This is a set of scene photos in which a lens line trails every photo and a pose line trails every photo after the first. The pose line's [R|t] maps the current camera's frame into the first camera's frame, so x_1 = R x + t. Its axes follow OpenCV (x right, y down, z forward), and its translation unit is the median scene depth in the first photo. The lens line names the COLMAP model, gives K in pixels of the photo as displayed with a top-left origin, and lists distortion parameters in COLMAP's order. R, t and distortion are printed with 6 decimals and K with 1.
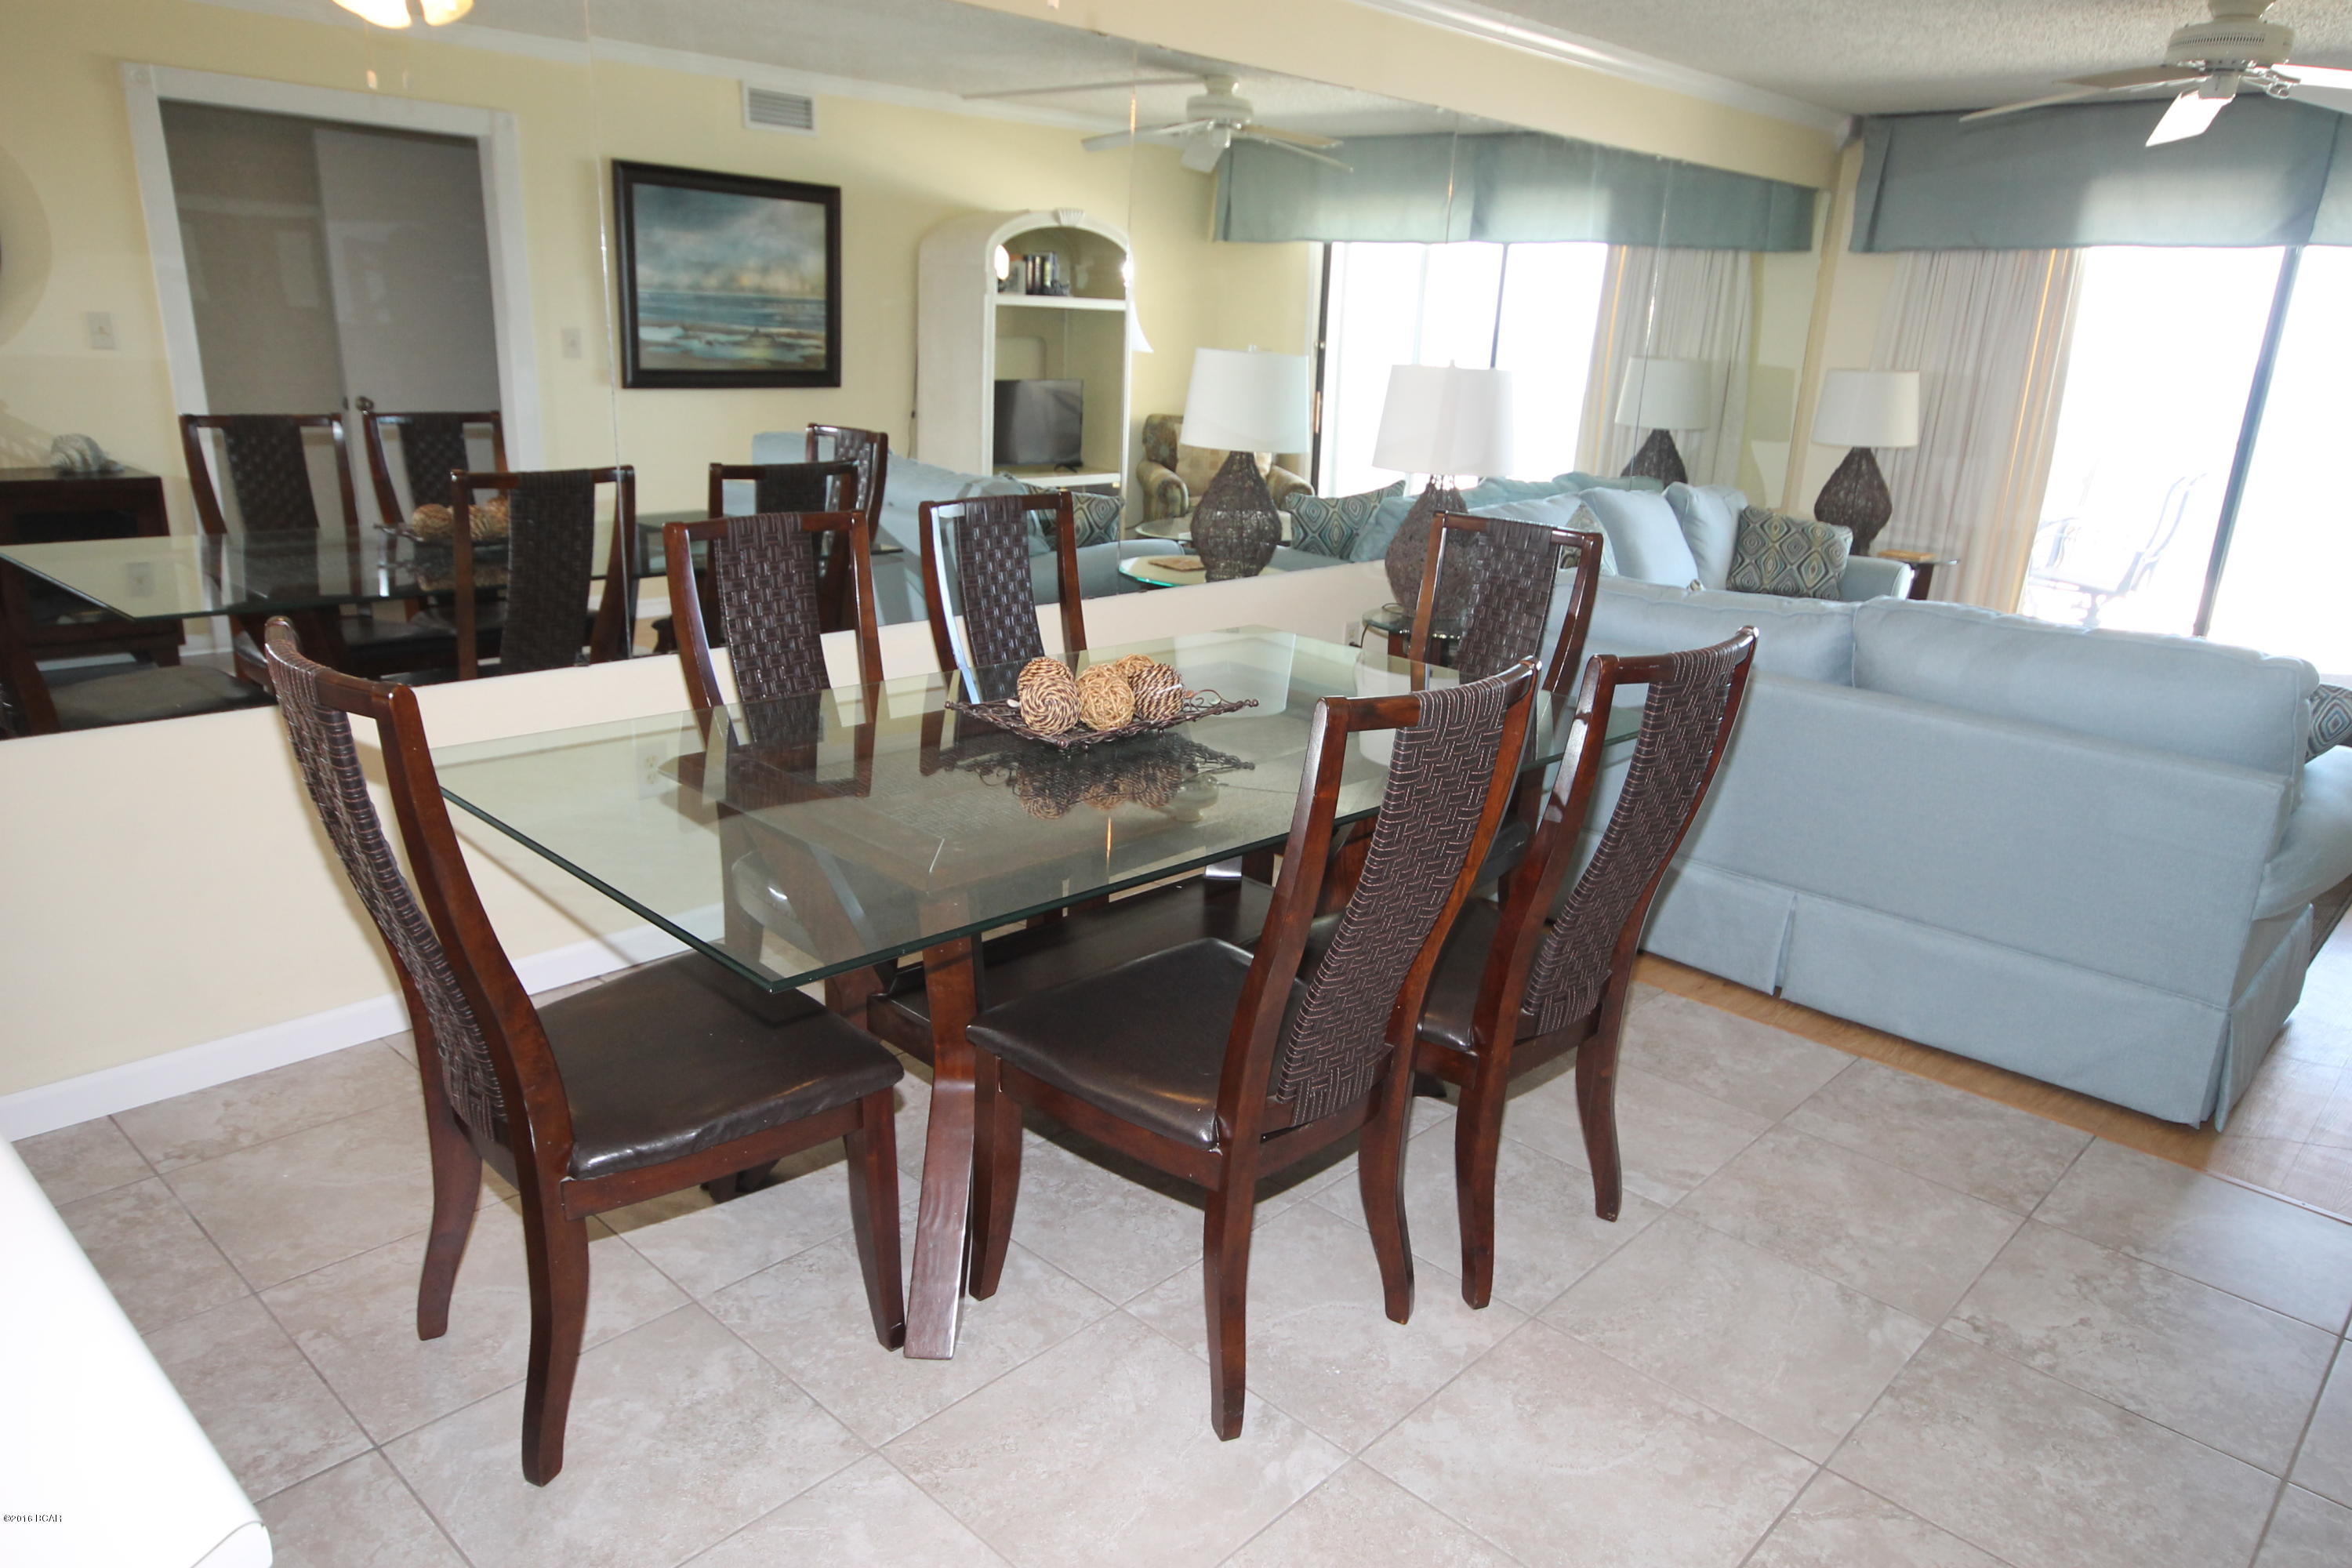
lens RADIAL K [[1536.6, 0, 1176.0], [0, 1536.6, 784.0], [0, 0, 1]] dist [0.006595, 0.004145]
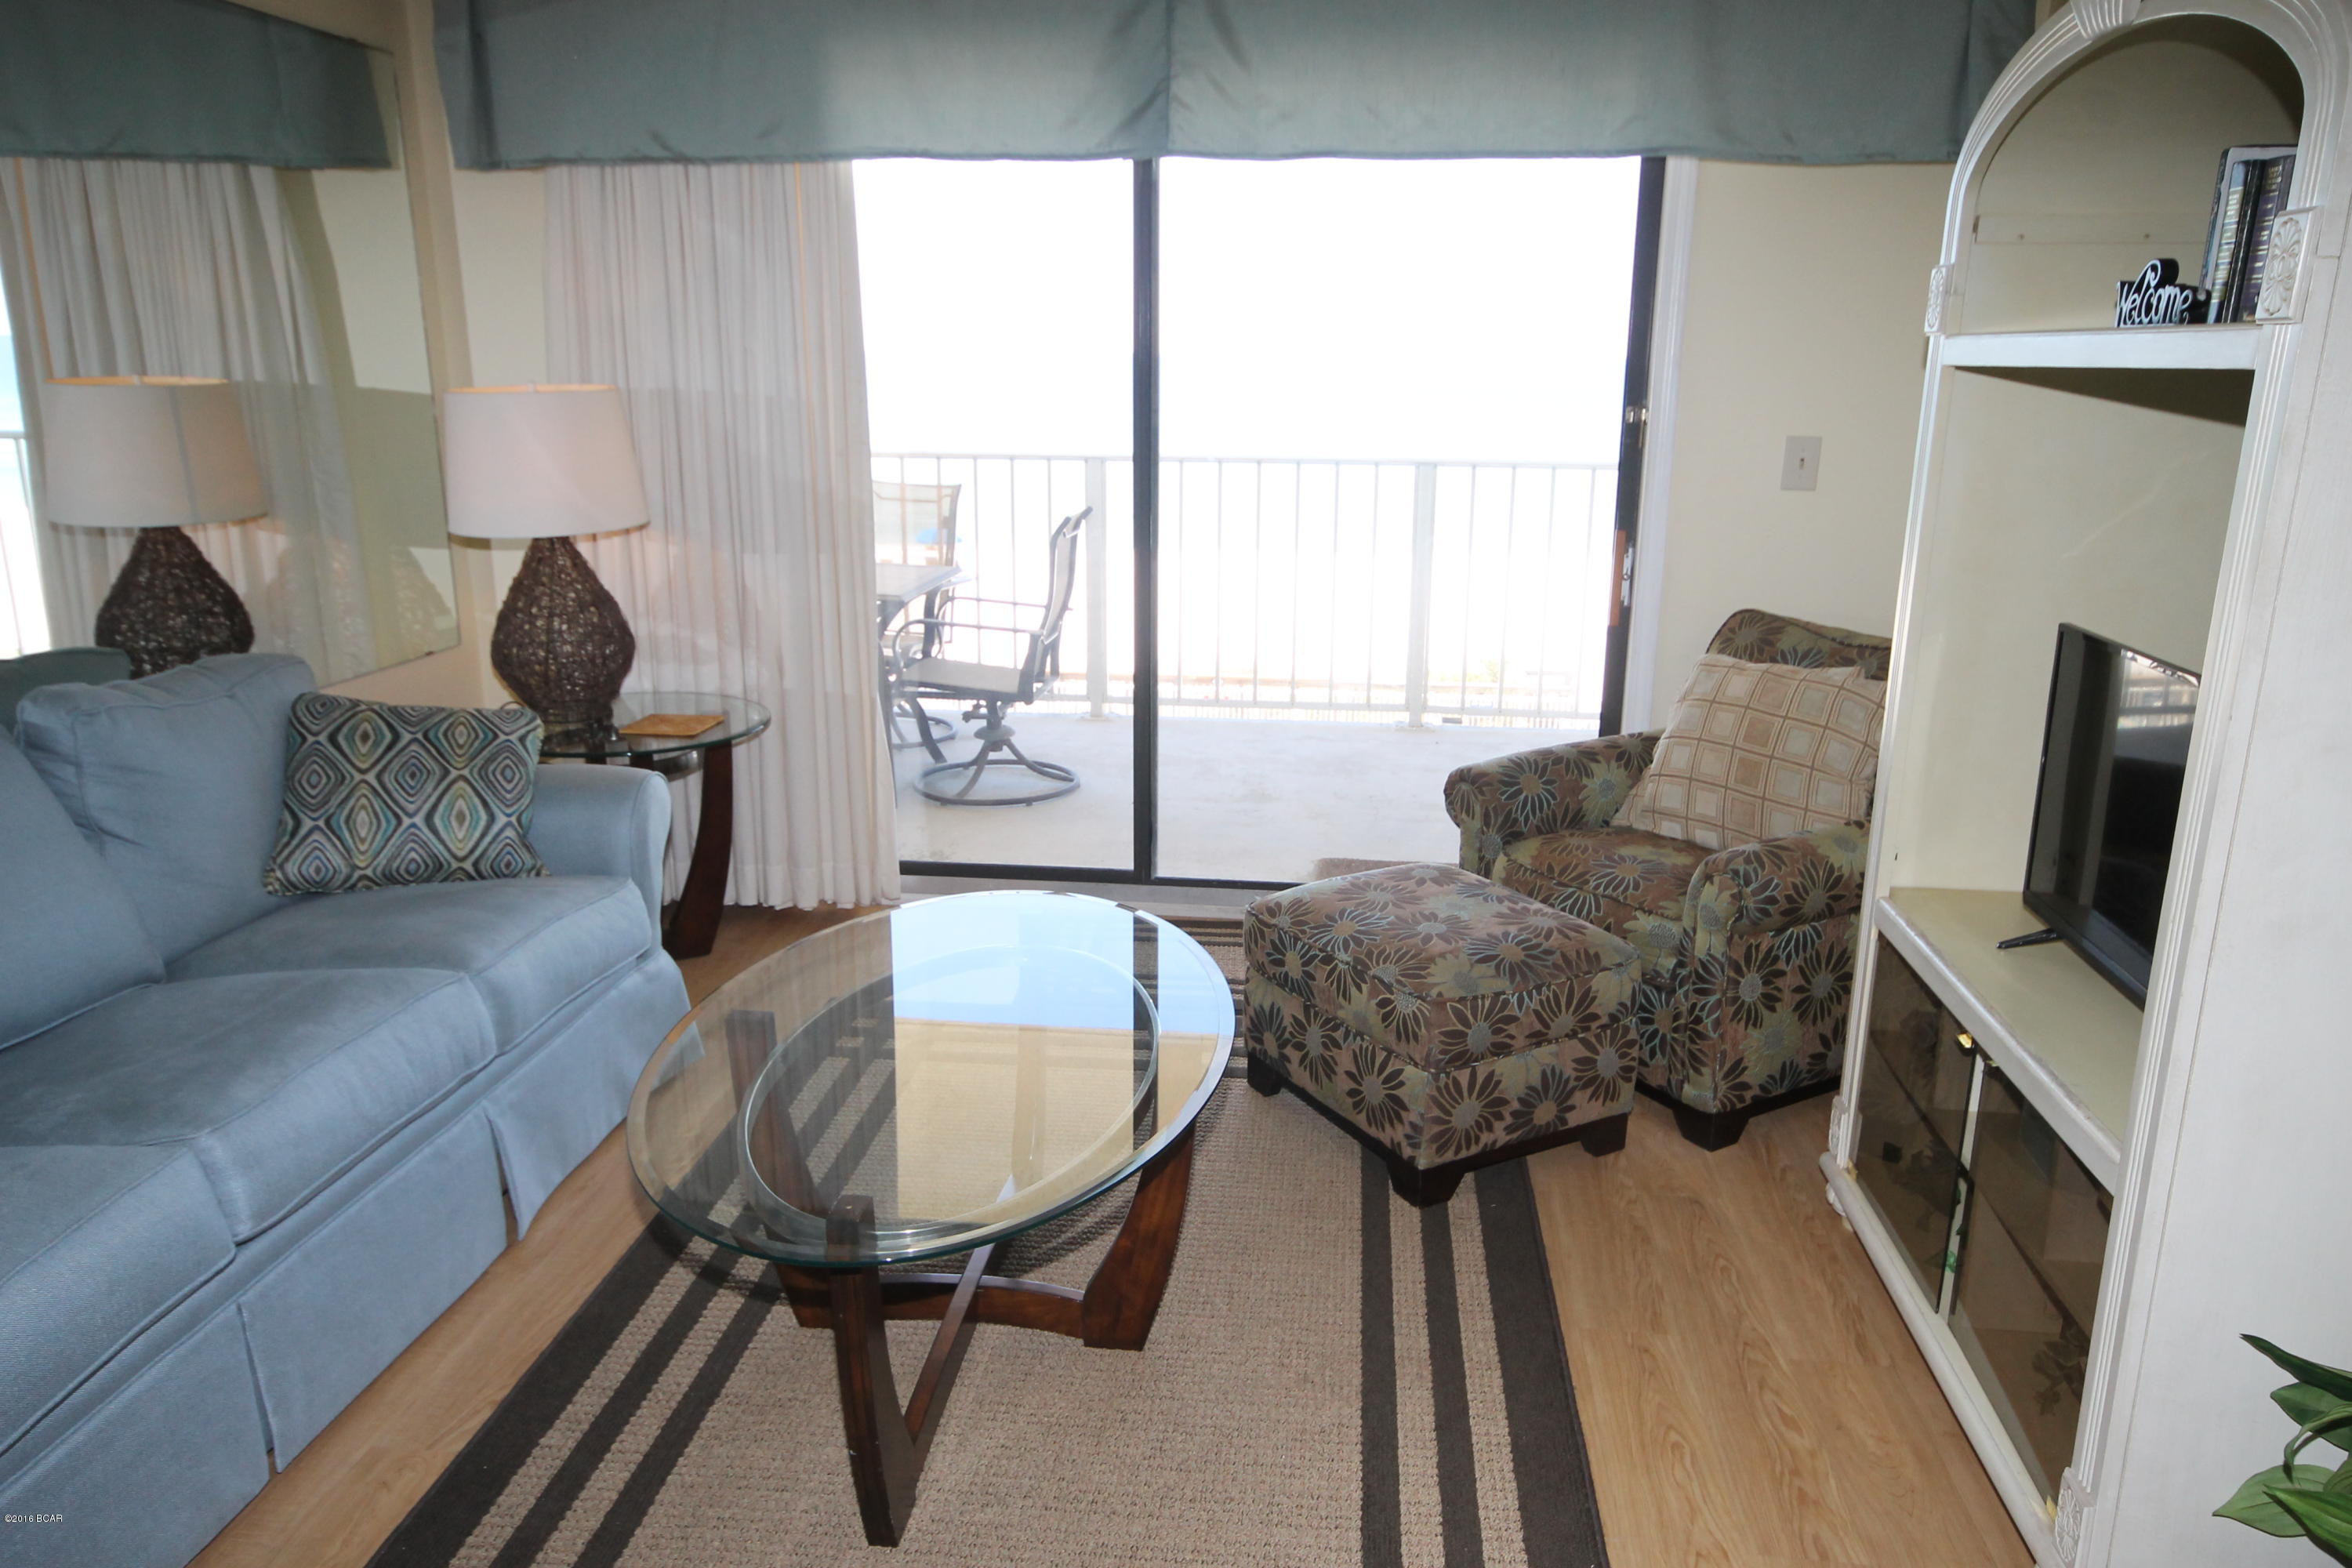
lens RADIAL K [[1634.3, 0, 1121.7], [0, 1634.3, 769.0], [0, 0, 1]] dist [0.026233, 0.001394]
pose [[0.816368, -0.182094, 0.548075, 0.273987], [0.193568, 0.980374, 0.037399, -0.119819], [-0.544128, 0.075558, 0.835593, 0.416885]]
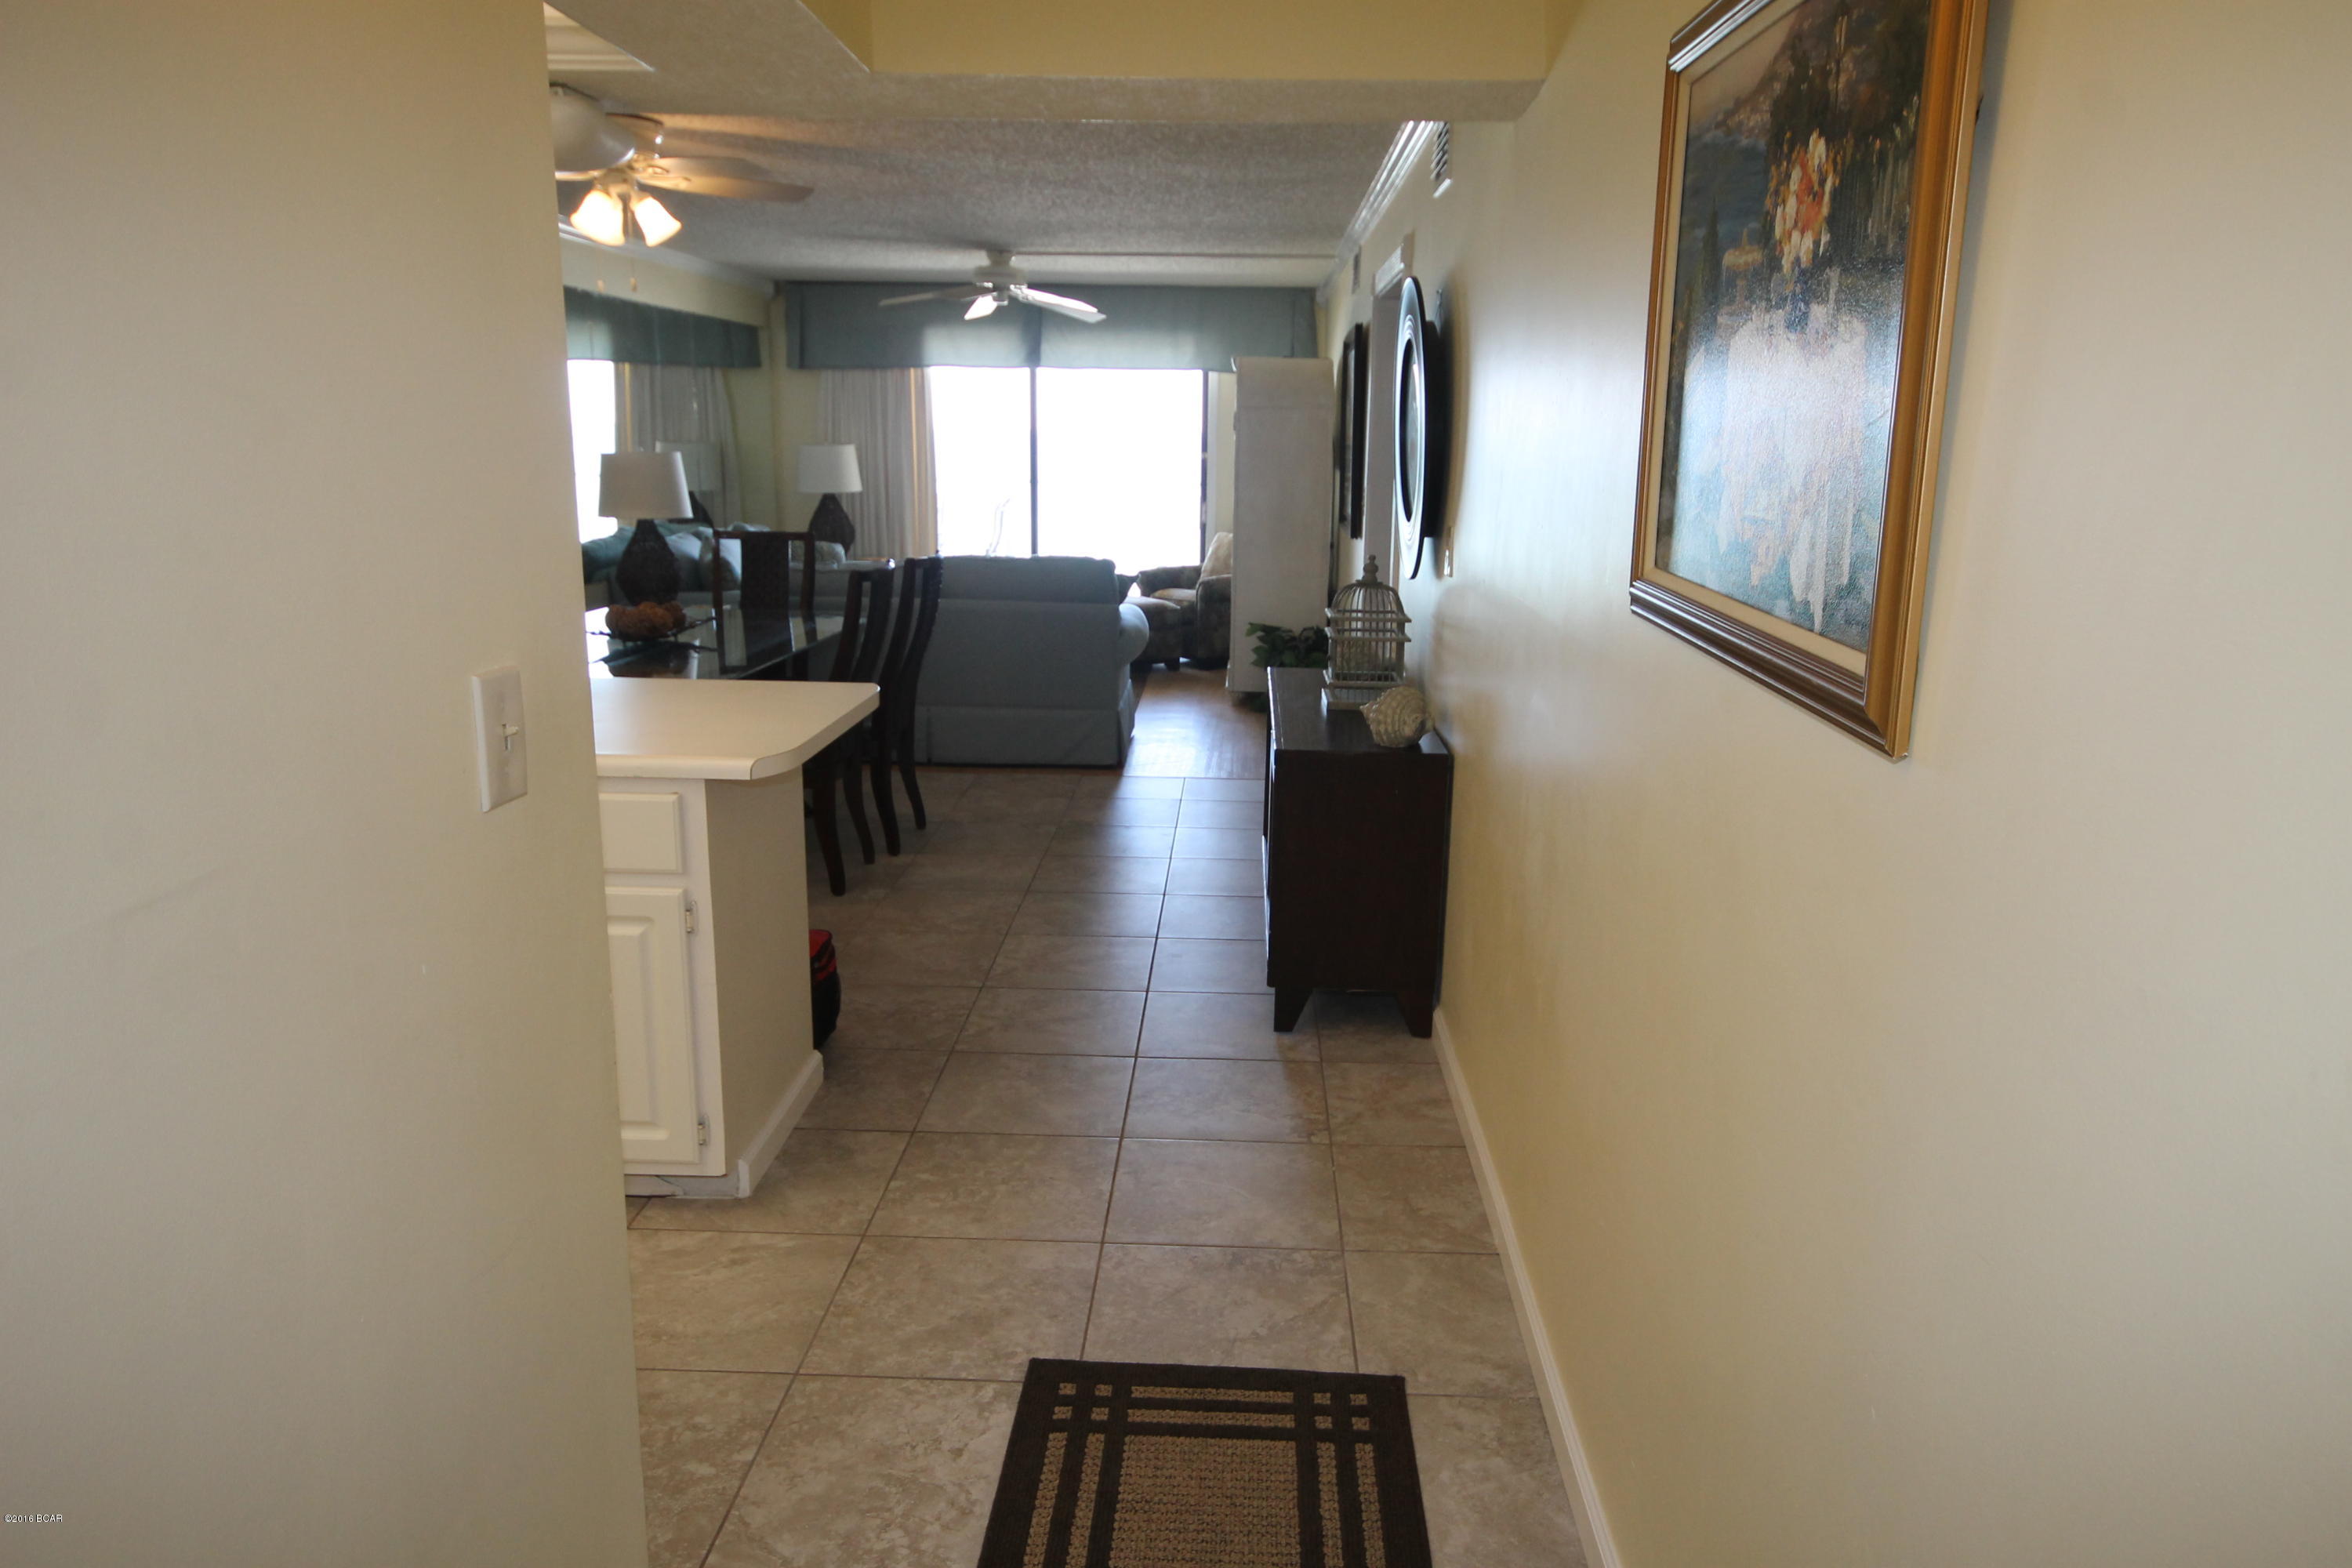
lens RADIAL K [[1536.6, 0, 1176.0], [0, 1536.6, 784.0], [0, 0, 1]] dist [0.006595, 0.004145]
pose [[0.759177, -0.173857, 0.627235, -0.285085], [0.208197, 0.977901, 0.019063, 0.098835], [-0.616688, 0.116117, 0.778597, -0.347908]]
